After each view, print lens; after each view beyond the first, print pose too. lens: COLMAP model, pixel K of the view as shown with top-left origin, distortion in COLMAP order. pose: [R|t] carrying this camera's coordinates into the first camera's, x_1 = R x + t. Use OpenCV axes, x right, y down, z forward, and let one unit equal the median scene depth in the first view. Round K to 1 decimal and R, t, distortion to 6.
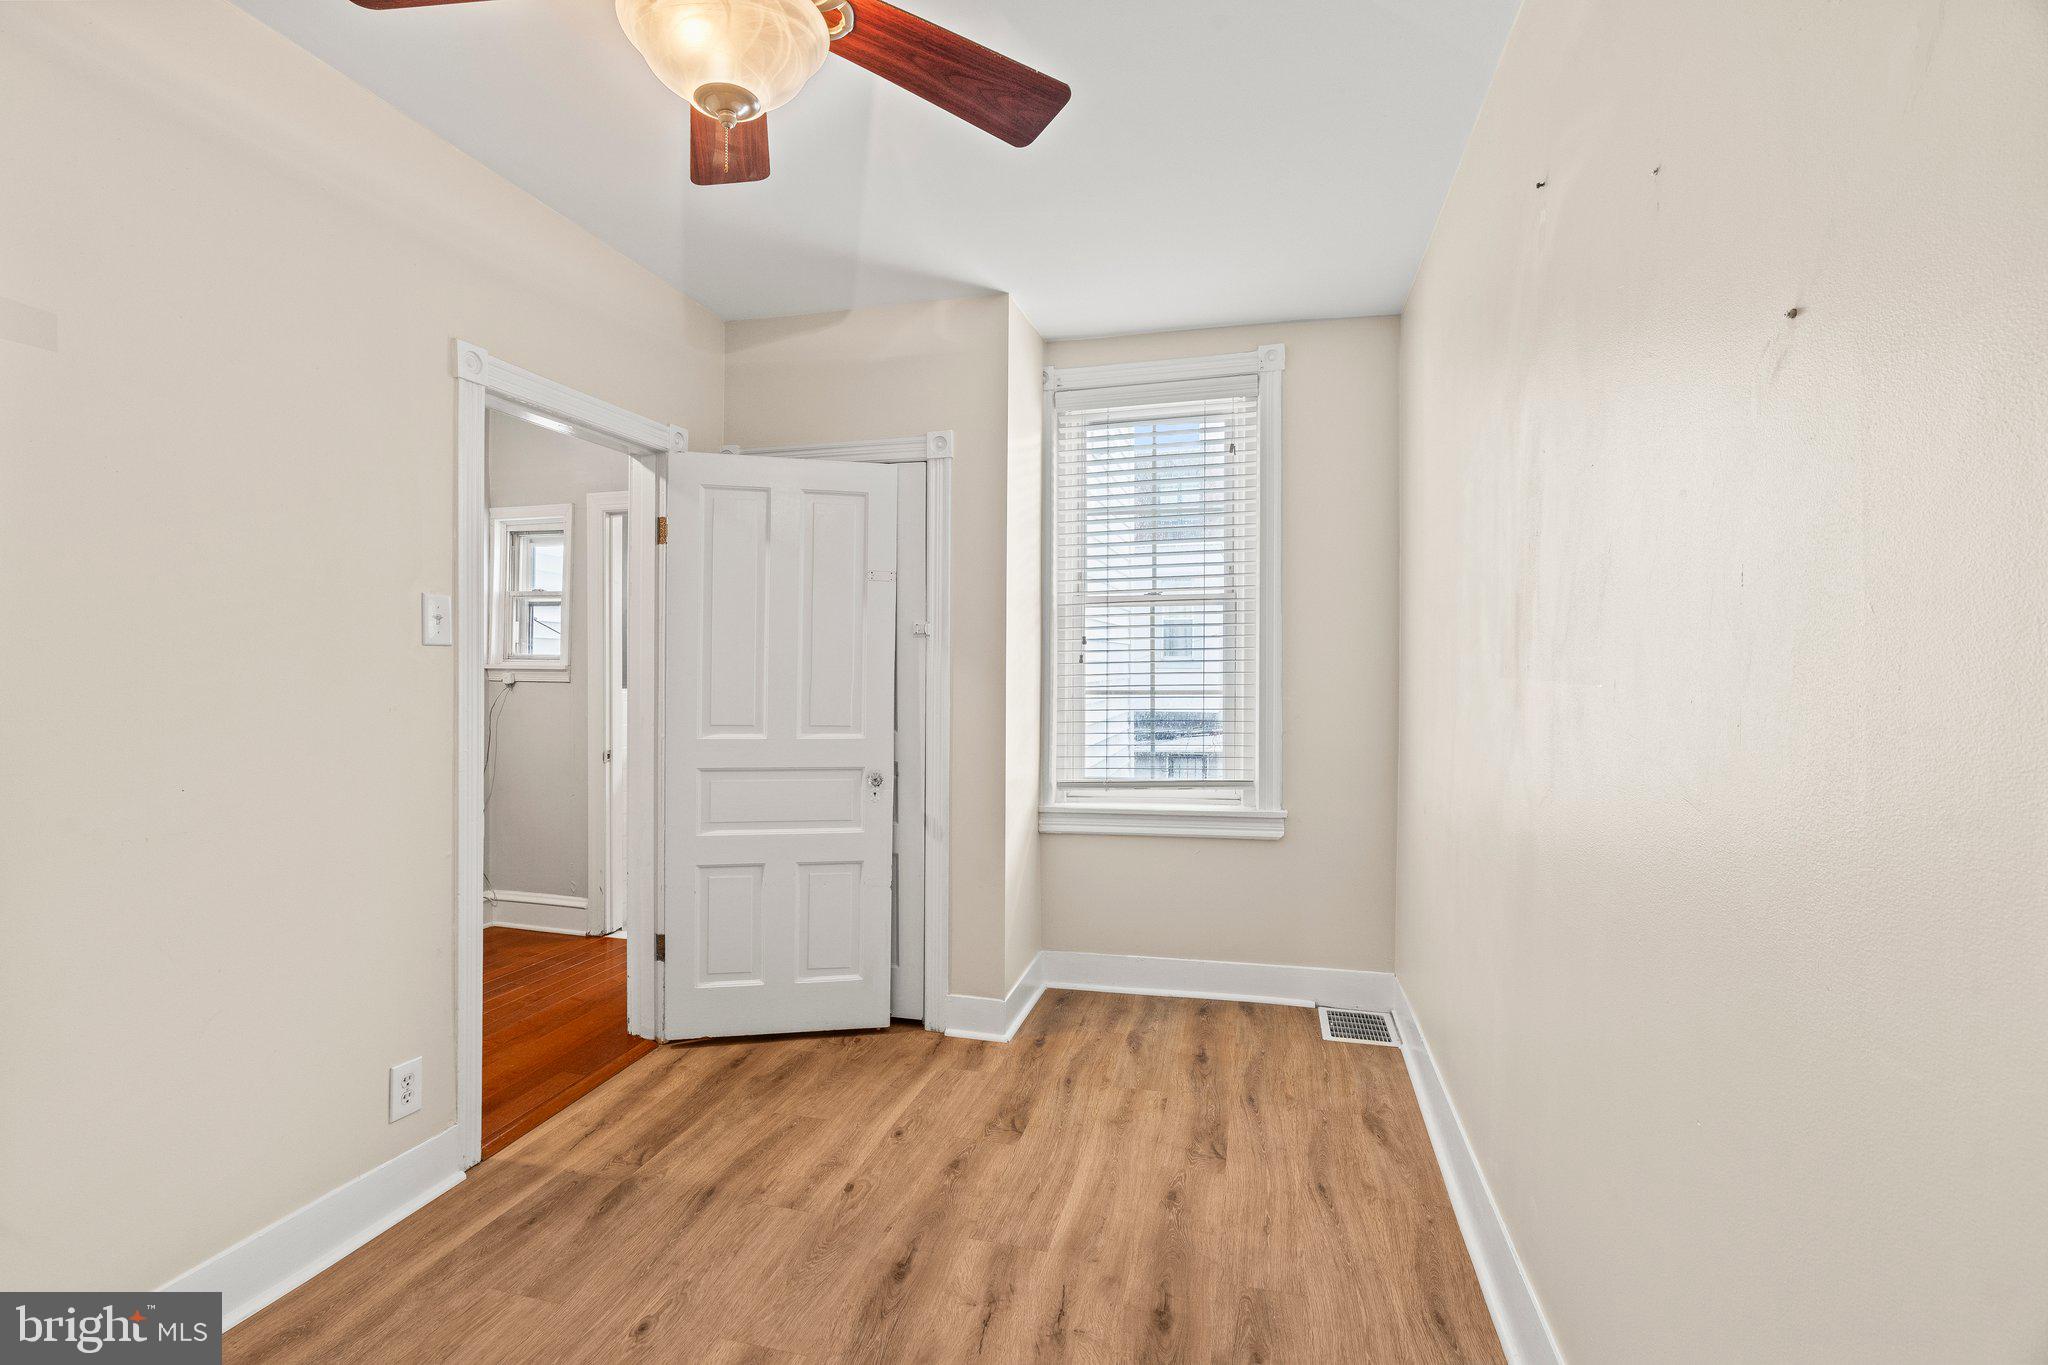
lens RADIAL K [[934.5, 0, 1012.5], [0, 934.5, 676.3], [0, 0, 1]] dist [-0.002916, 0.001056]
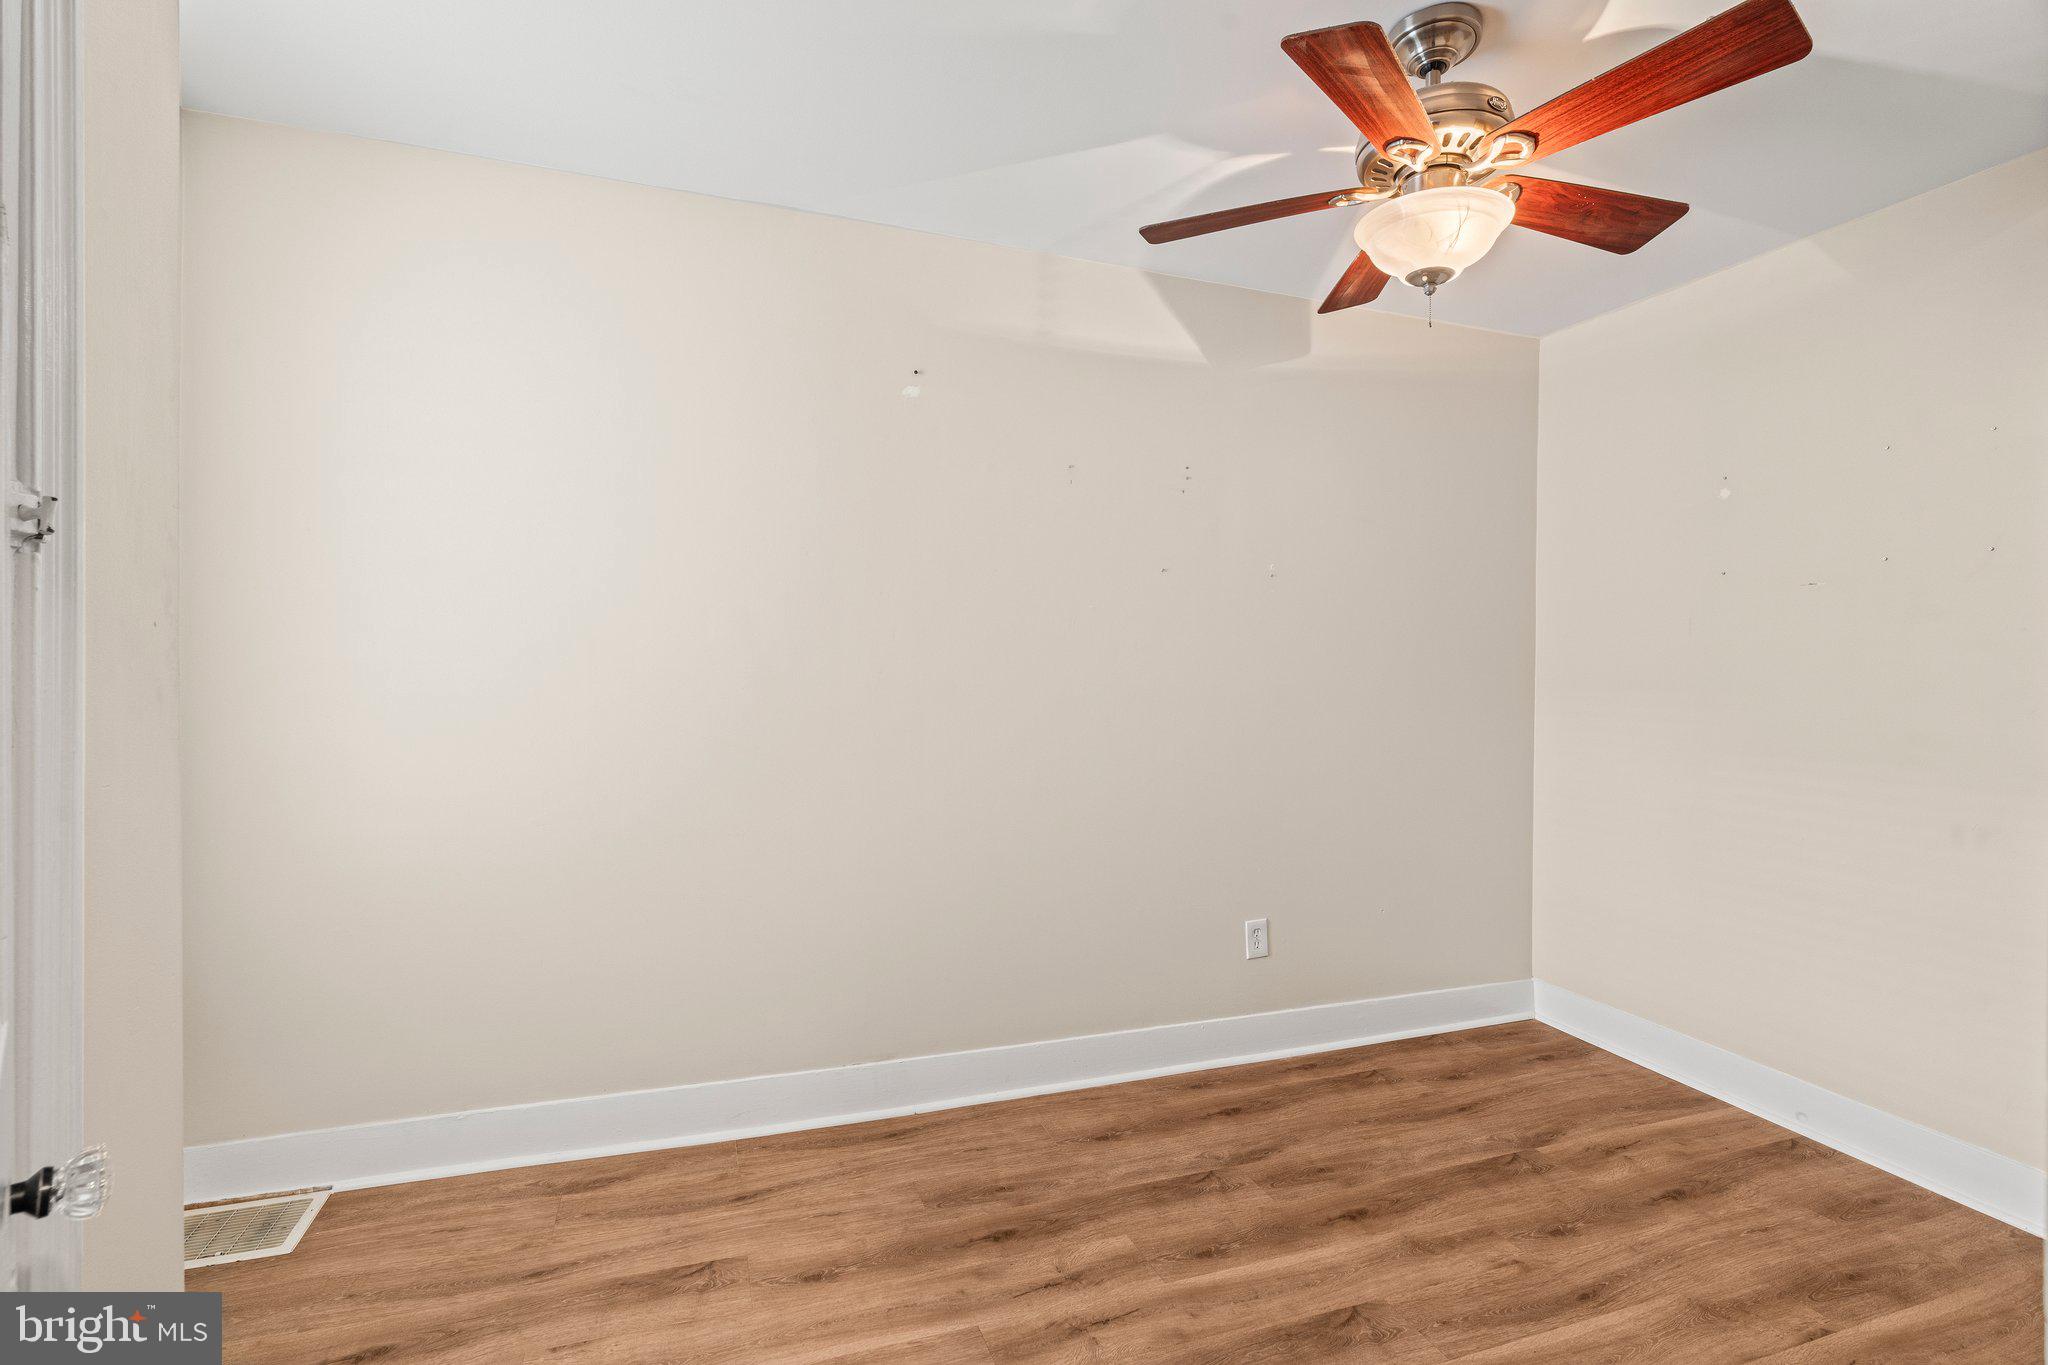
lens RADIAL K [[934.5, 0, 1012.5], [0, 934.5, 676.3], [0, 0, 1]] dist [-0.002916, 0.001056]
pose [[-0.573437, -0.014890, 0.819114, -0.506510], [-0.008420, 0.999889, 0.012282, -0.013529], [-0.819206, 0.000146, -0.573499, 1.064666]]
